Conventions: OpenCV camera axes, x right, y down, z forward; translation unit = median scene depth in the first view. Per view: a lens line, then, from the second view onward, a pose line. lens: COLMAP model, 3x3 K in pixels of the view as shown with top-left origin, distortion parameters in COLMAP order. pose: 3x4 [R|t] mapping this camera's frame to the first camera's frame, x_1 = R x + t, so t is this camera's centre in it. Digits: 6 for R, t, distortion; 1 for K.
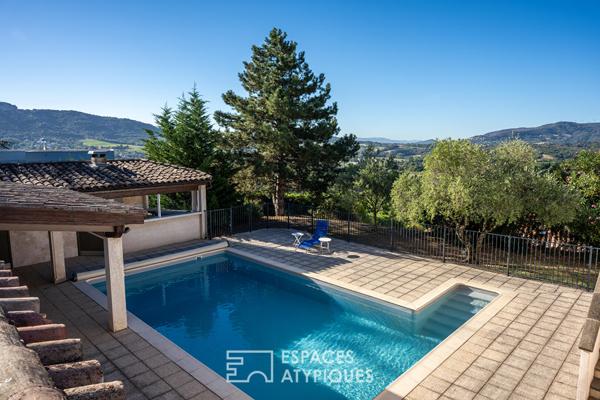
lens RADIAL K [[392.1, 0, 300.1], [0, 392.1, 193.3], [0, 0, 1]] dist [-0.000396, 0.000196]
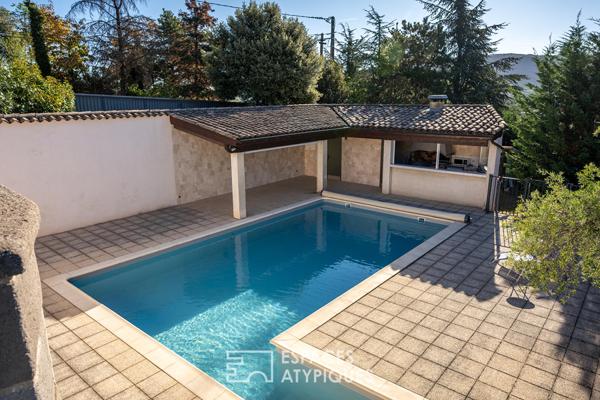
lens RADIAL K [[408.2, 0, 300.0], [0, 408.2, 200.0], [0, 0, 1]] dist [0.001515, 0.000290]
pose [[0.071065, 0.249999, -0.965635, 0.632165], [-0.112225, 0.963939, 0.241301, -0.072333], [0.991138, 0.091220, 0.096558, 0.667864]]
